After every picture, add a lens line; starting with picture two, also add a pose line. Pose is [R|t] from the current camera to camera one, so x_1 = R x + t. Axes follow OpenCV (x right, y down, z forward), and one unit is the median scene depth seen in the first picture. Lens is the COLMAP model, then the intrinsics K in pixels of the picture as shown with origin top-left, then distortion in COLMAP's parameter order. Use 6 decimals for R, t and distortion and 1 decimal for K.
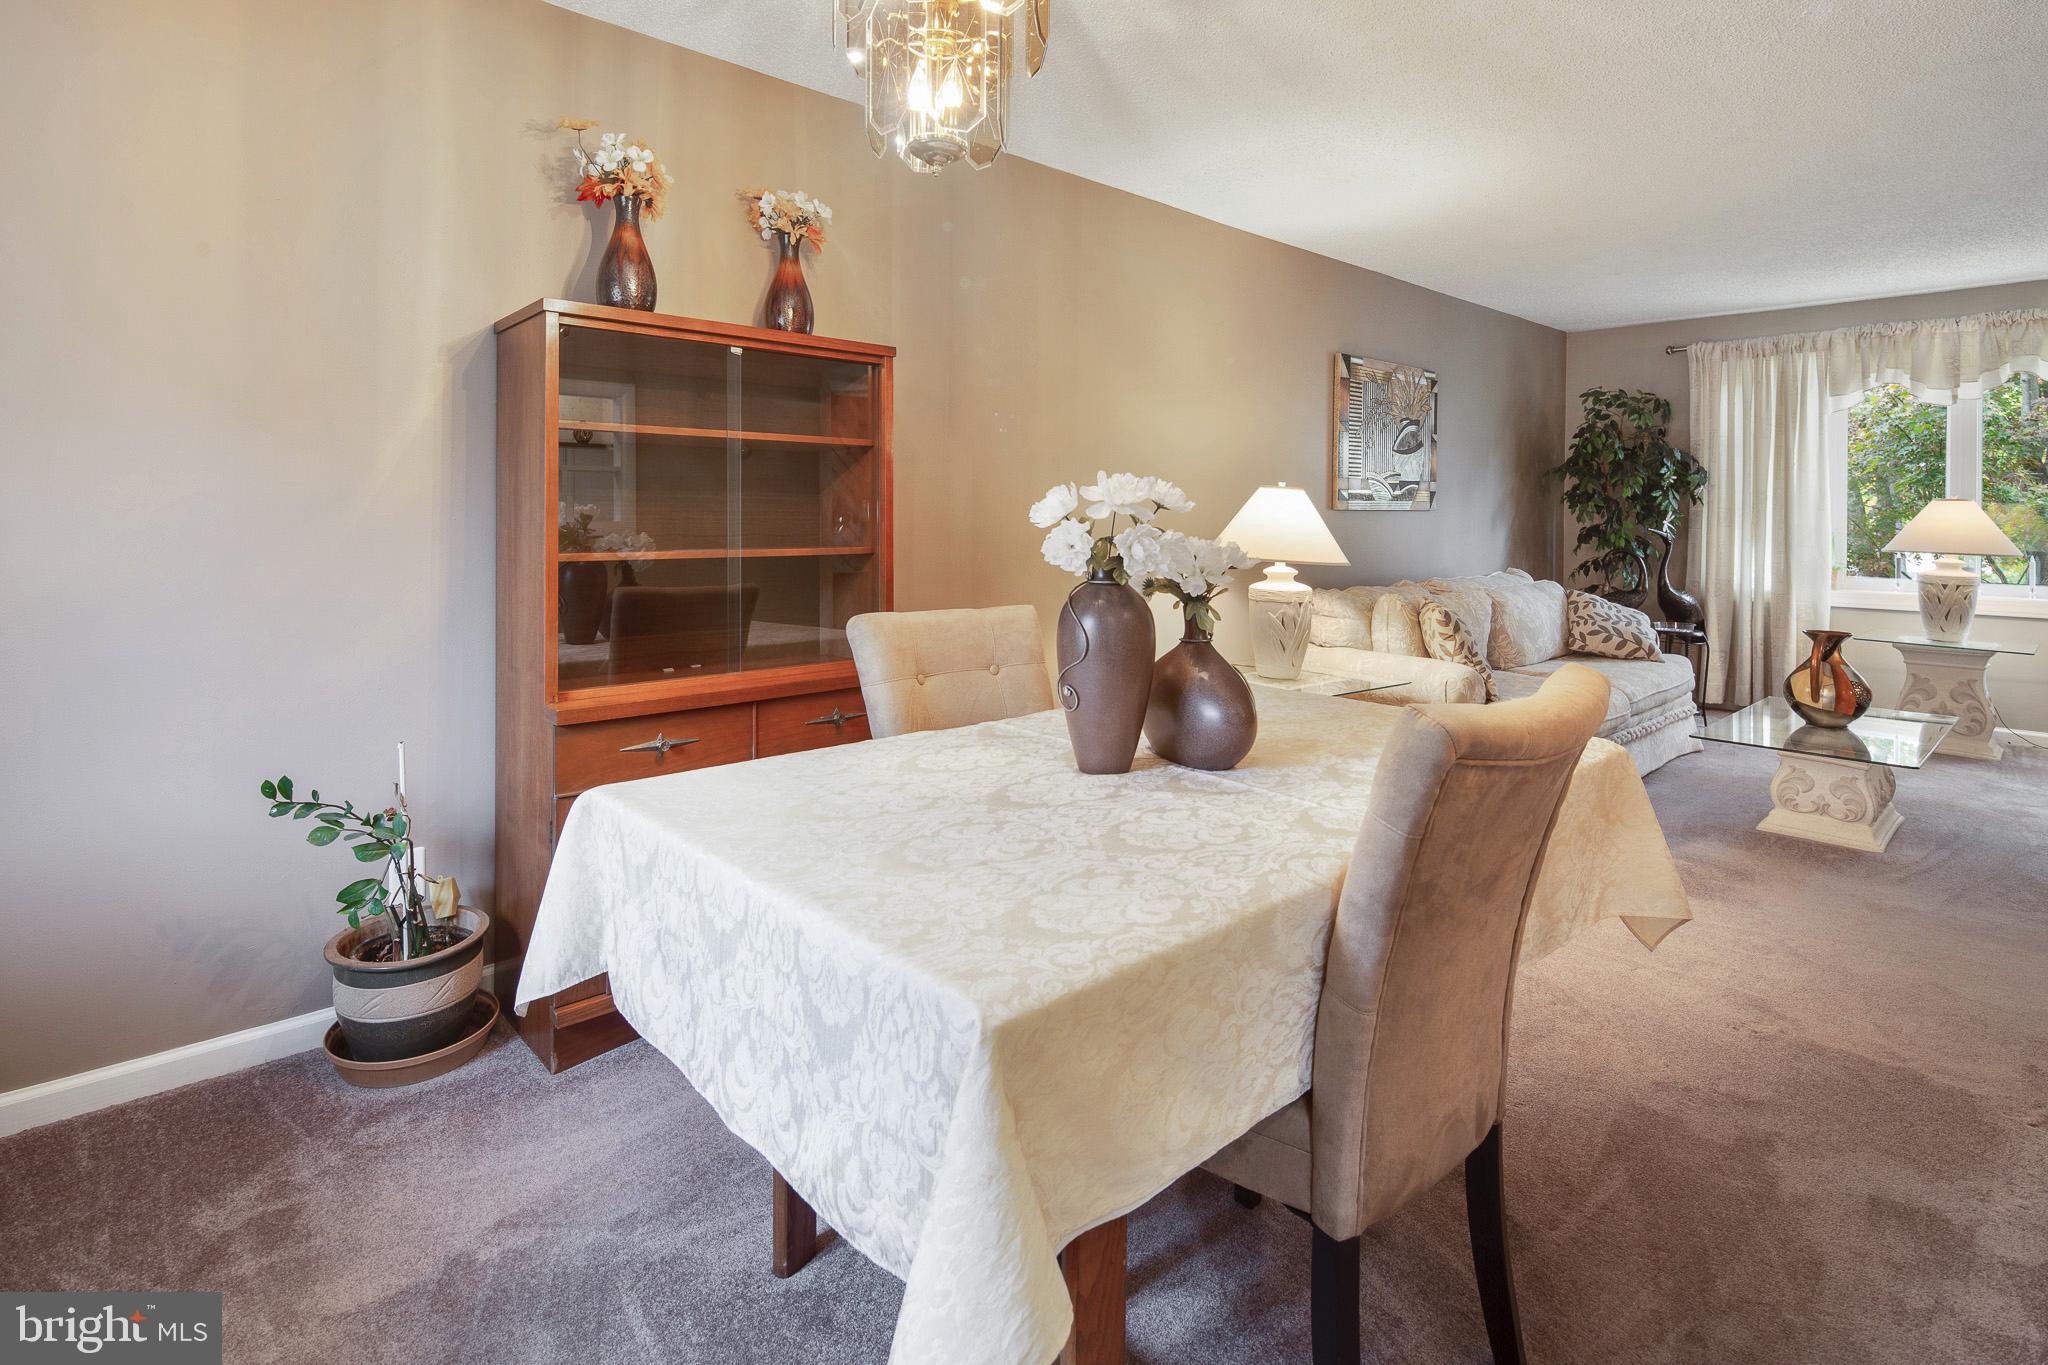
lens RADIAL K [[1017.0, 0, 1022.5], [0, 1017.0, 544.5], [0, 0, 1]] dist [-0.009512, -0.000691]
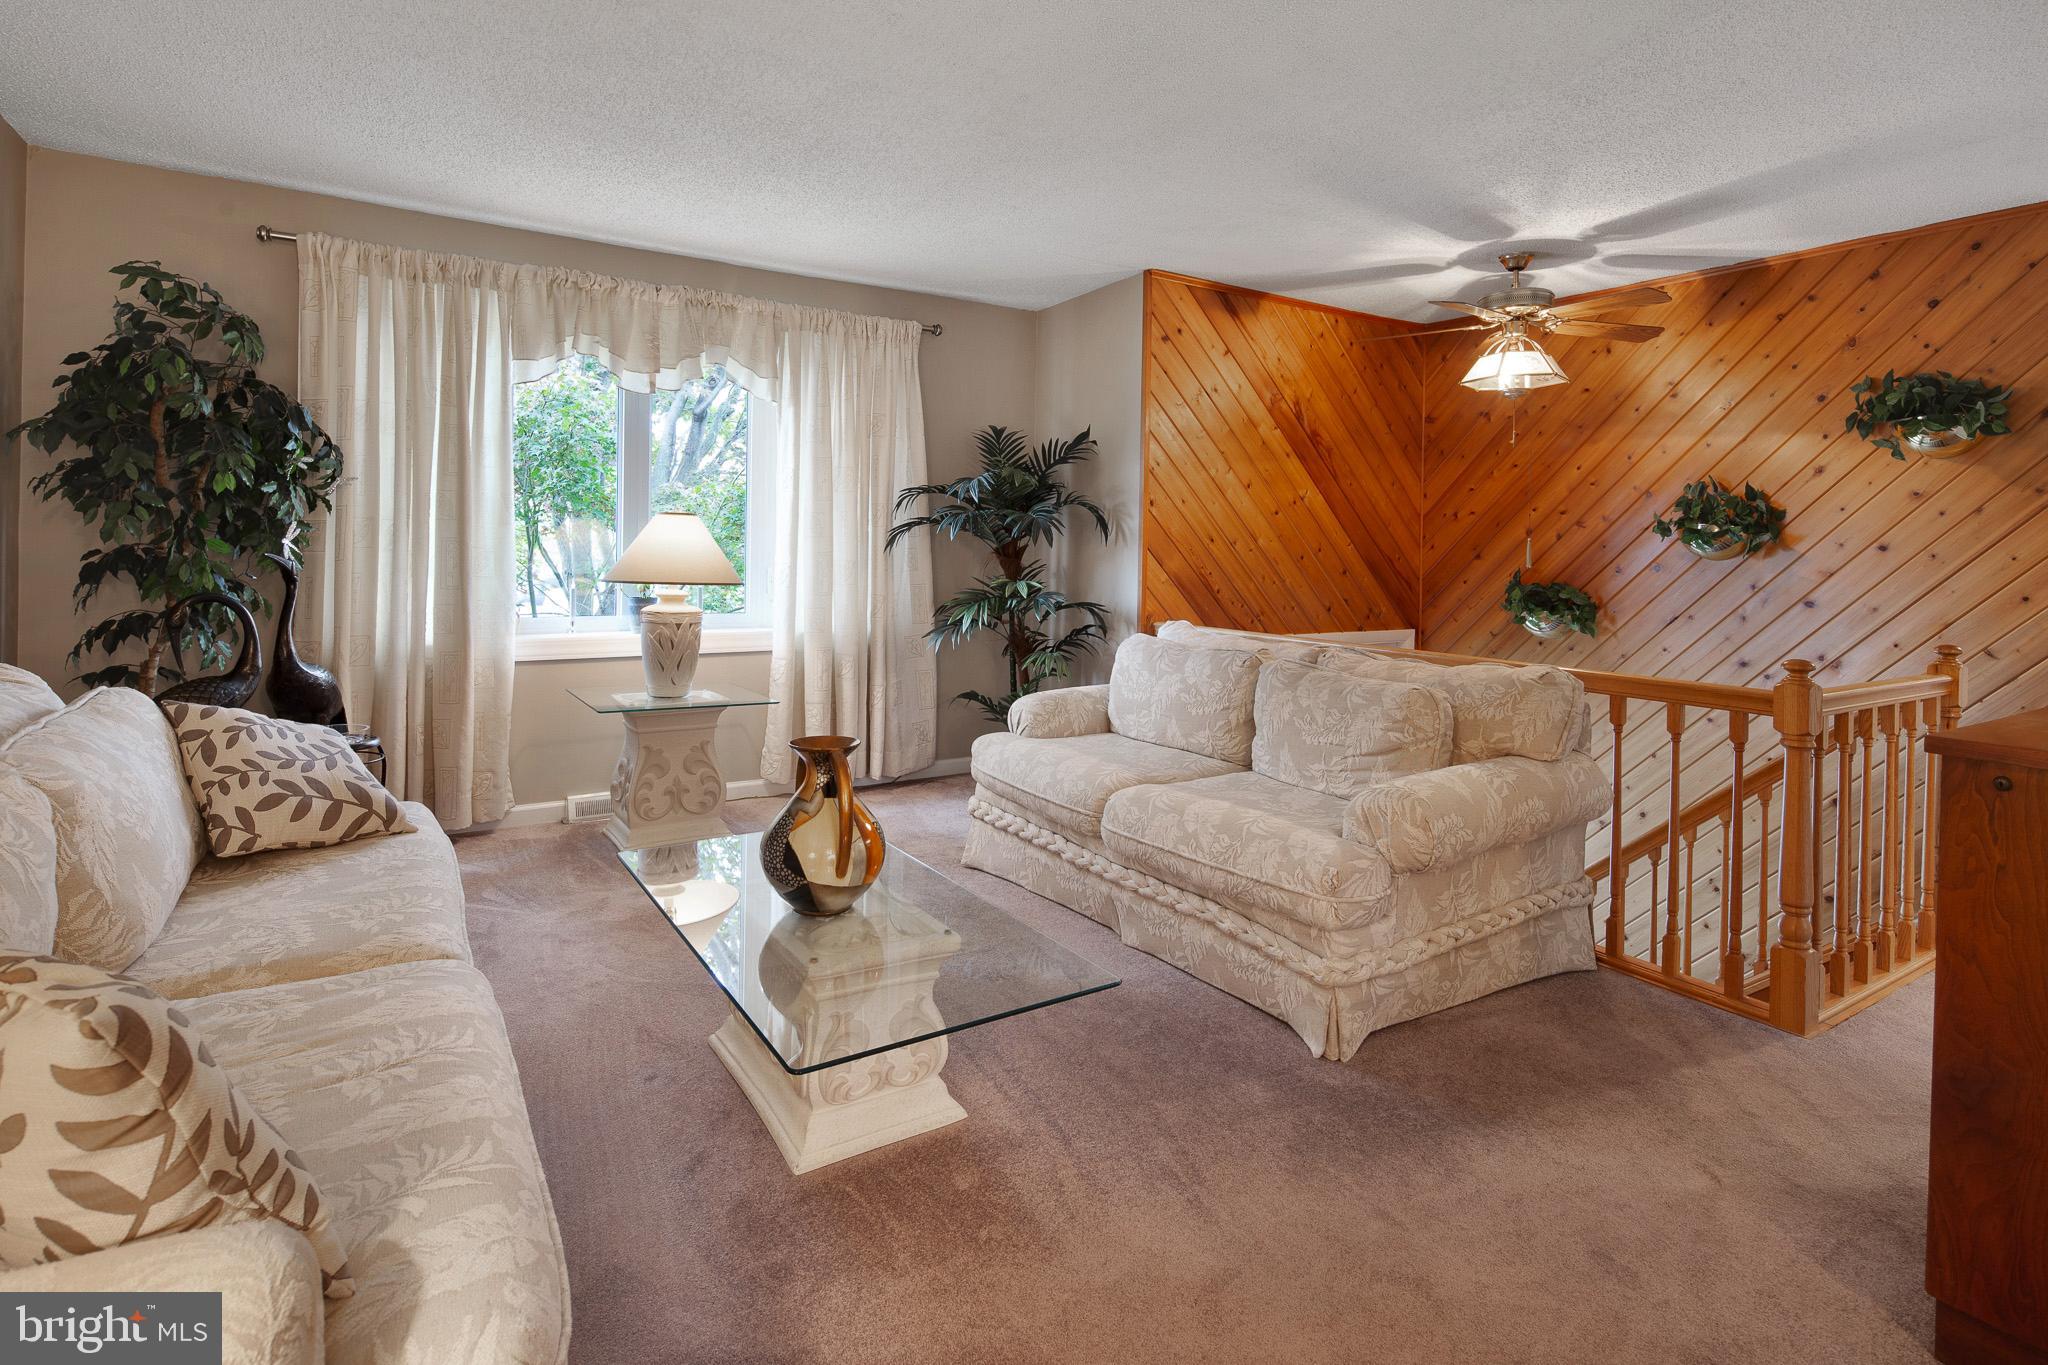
lens RADIAL K [[1017.0, 0, 1022.5], [0, 1017.0, 544.5], [0, 0, 1]] dist [-0.009512, -0.000691]
pose [[0.169316, -0.001978, 0.985560, 0.186643], [0.015366, 0.999882, -0.000633, -0.015559], [-0.985442, 0.015251, 0.169326, 0.579821]]
